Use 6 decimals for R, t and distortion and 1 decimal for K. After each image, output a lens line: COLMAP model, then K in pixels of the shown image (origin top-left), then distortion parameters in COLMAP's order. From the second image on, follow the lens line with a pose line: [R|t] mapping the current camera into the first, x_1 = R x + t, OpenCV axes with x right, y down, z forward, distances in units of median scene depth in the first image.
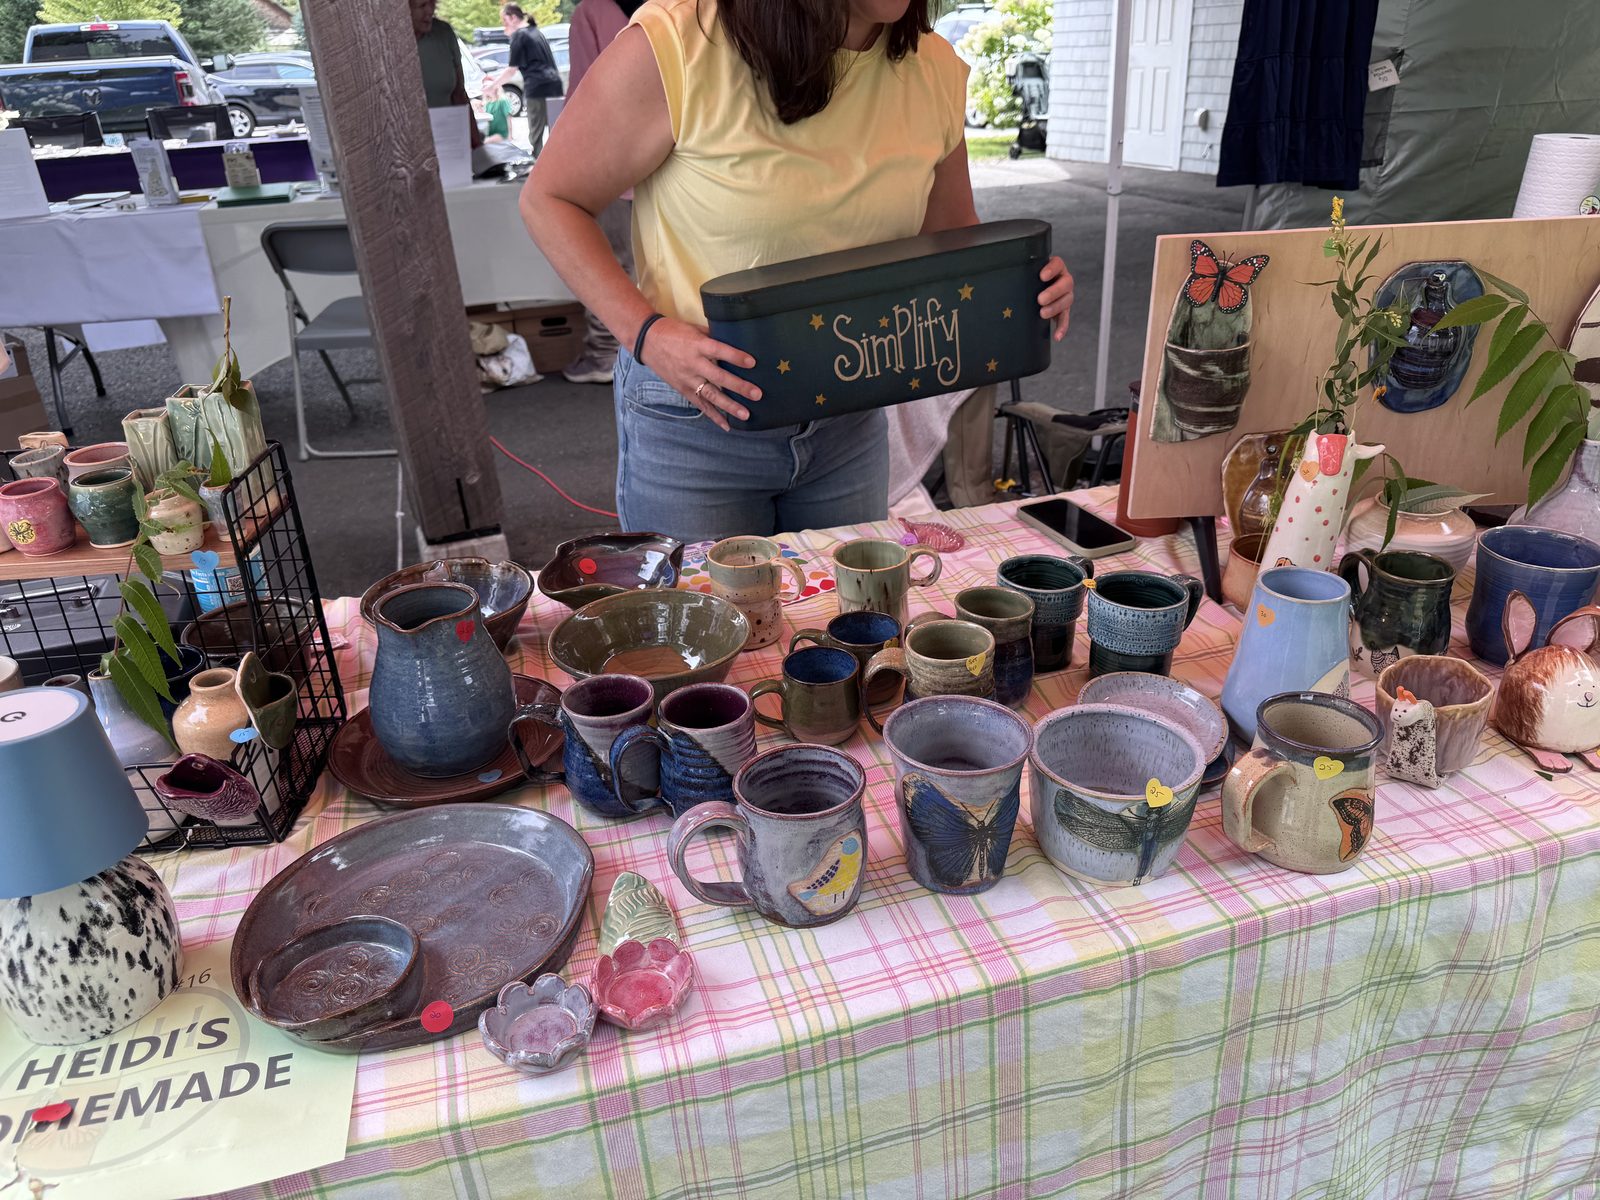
lens RADIAL K [[1161.7, 0, 795.2], [0, 1161.7, 599.8], [0, 0, 1]] dist [-0.002859, -0.009581]
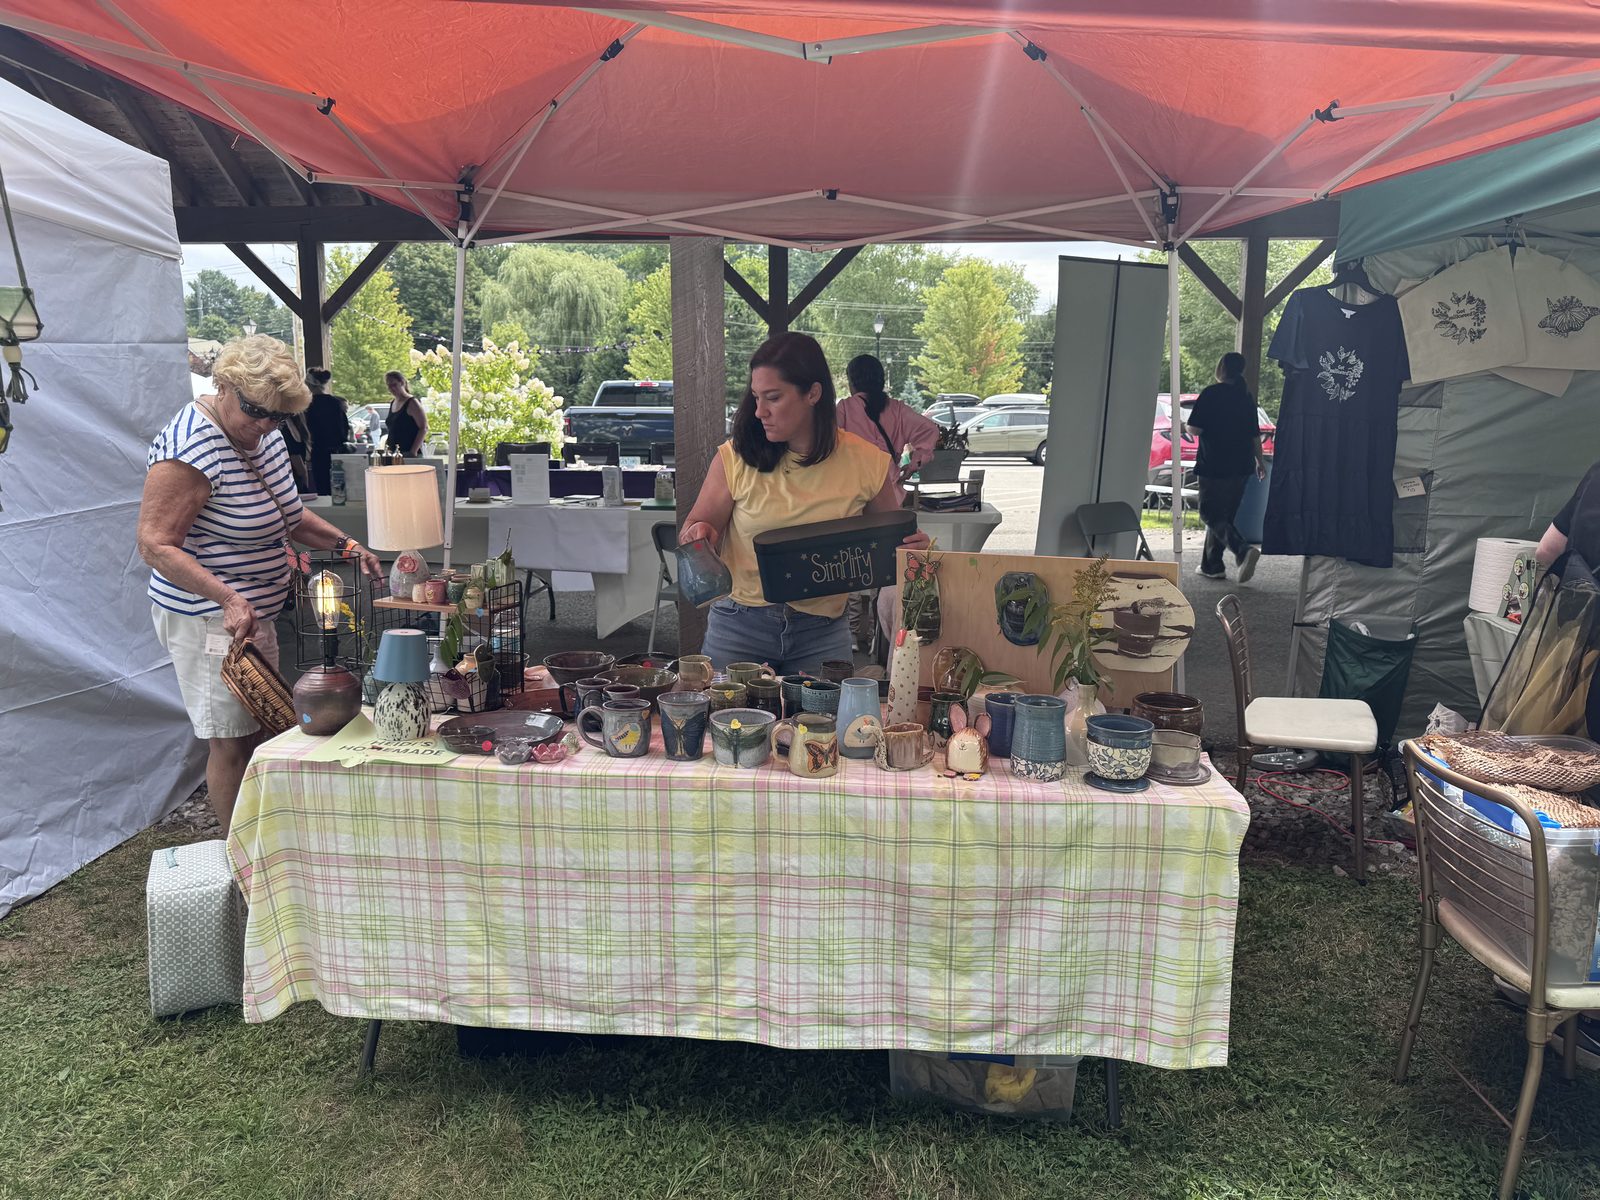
lens RADIAL K [[1161.7, 0, 800.4], [0, 1161.7, 602.0], [0, 0, 1]] dist [-0.002859, -0.009581]
pose [[0.922911, 0.112454, -0.368225, 0.351694], [-0.209287, 0.949284, -0.234645, 0.124037], [0.323164, 0.293621, 0.899640, -0.365867]]
